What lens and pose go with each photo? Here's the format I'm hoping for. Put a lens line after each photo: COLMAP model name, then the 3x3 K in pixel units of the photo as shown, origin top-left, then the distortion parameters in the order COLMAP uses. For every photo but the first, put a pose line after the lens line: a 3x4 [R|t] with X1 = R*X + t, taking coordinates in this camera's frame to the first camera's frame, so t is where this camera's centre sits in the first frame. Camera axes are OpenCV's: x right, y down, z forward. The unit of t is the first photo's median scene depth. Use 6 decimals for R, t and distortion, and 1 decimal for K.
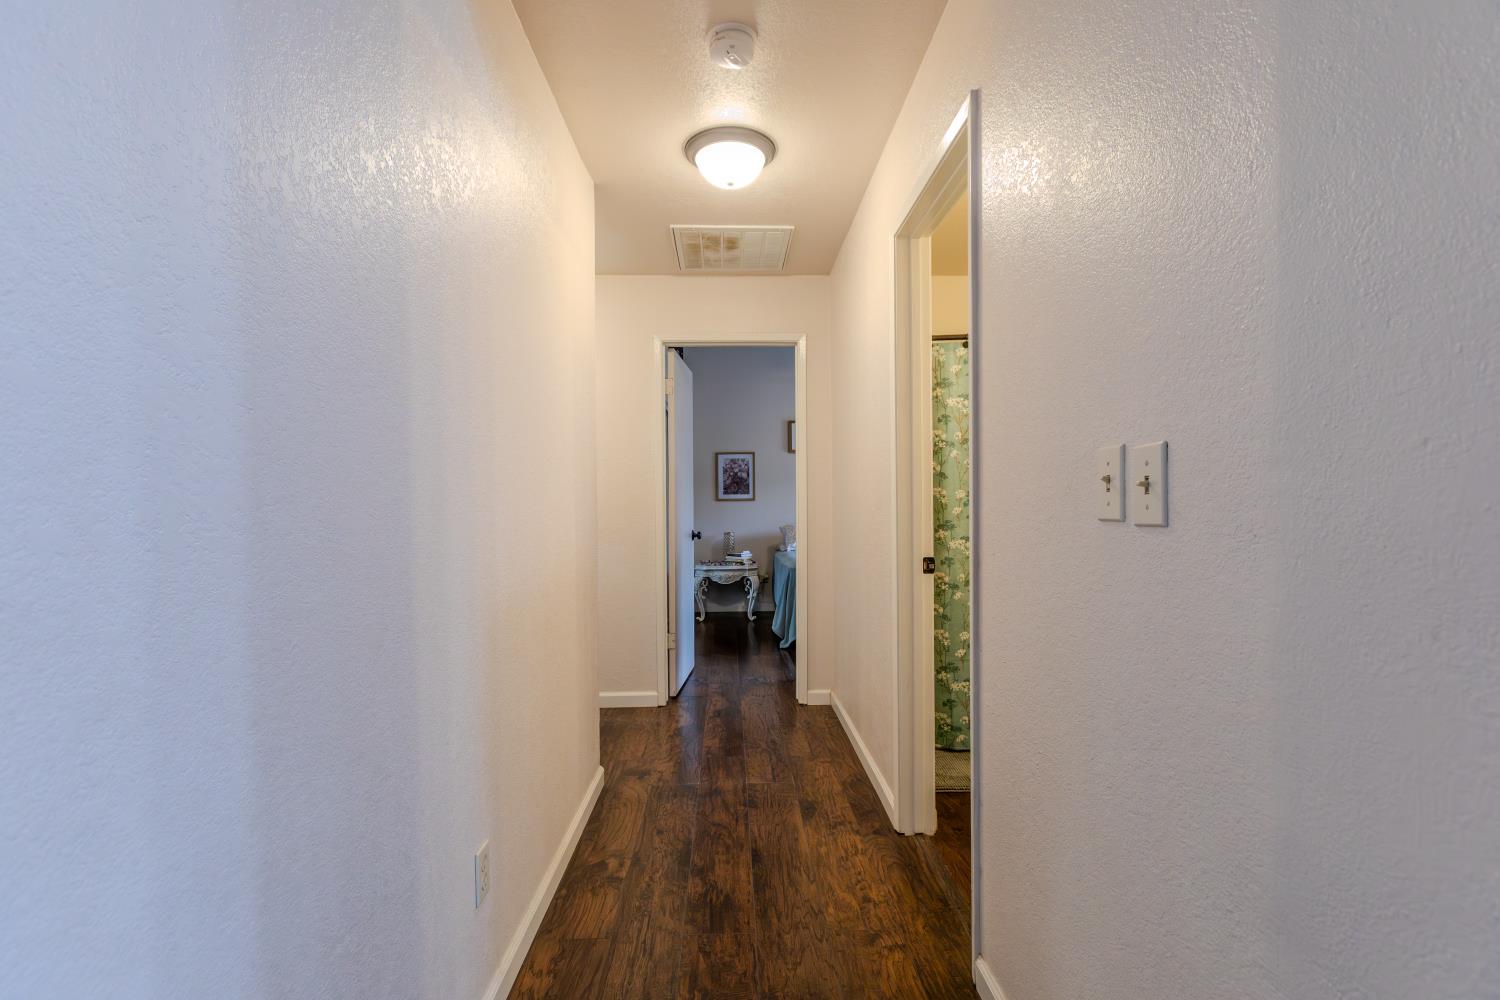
lens RADIAL K [[699.0, 0, 748.5], [0, 699.0, 503.8], [0, 0, 1]] dist [0.000073, -0.000326]
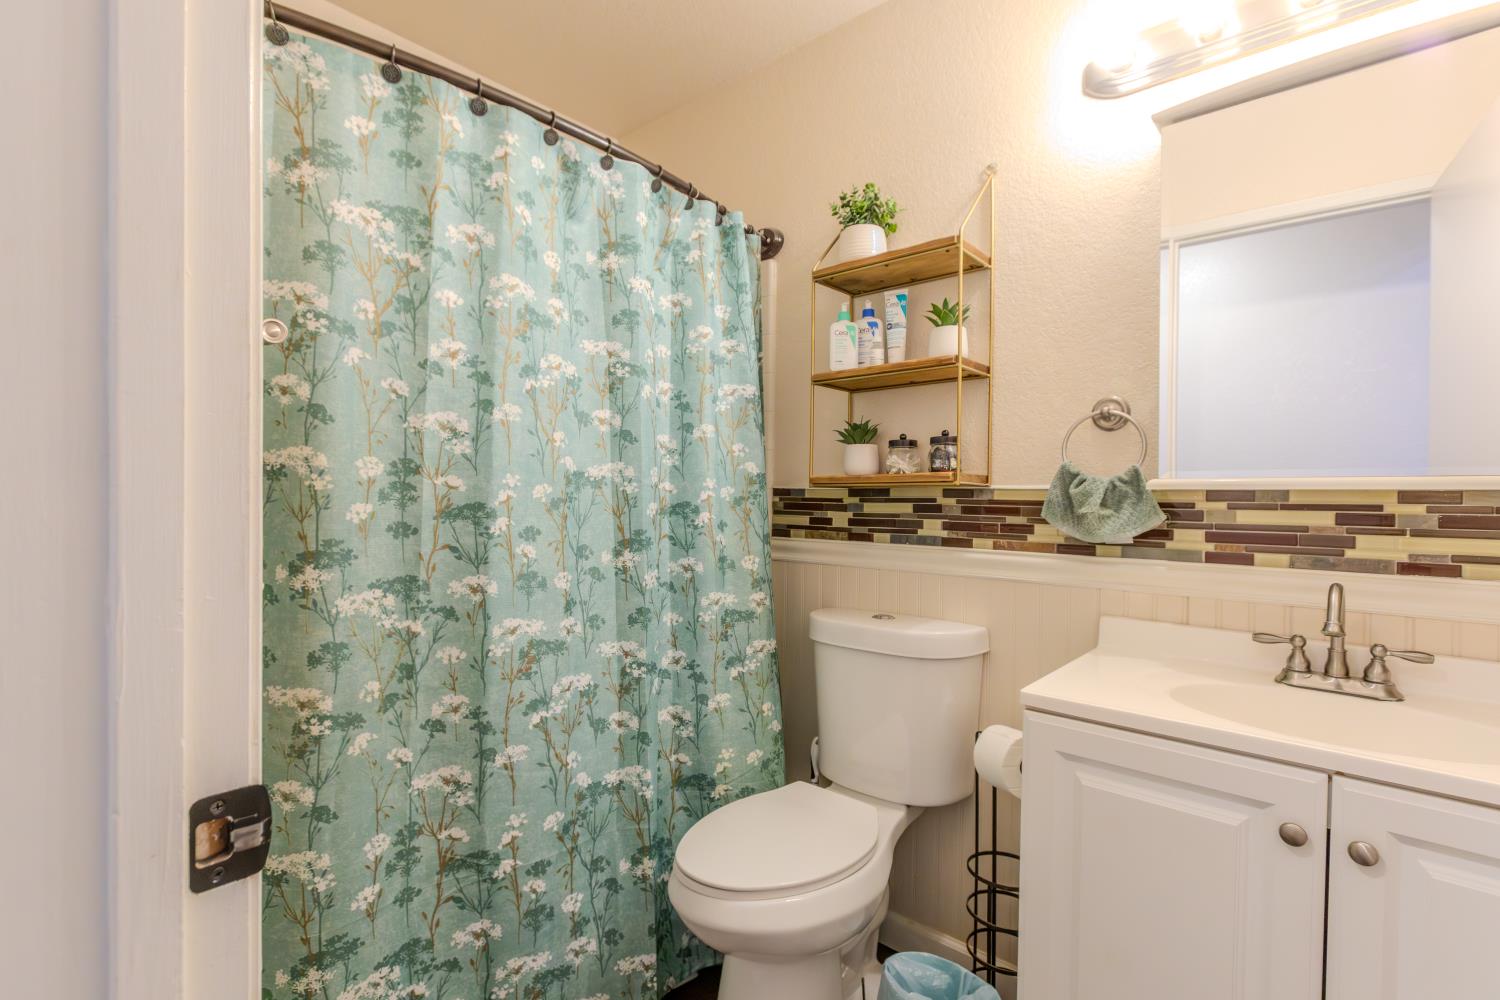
lens RADIAL K [[699.0, 0, 748.5], [0, 699.0, 503.8], [0, 0, 1]] dist [0.000073, -0.000326]
pose [[0.674814, 0.006957, 0.737955, 0.165458], [-0.013424, 0.999906, 0.002849, 0.001673], [-0.737866, -0.011829, 0.674844, 0.603274]]
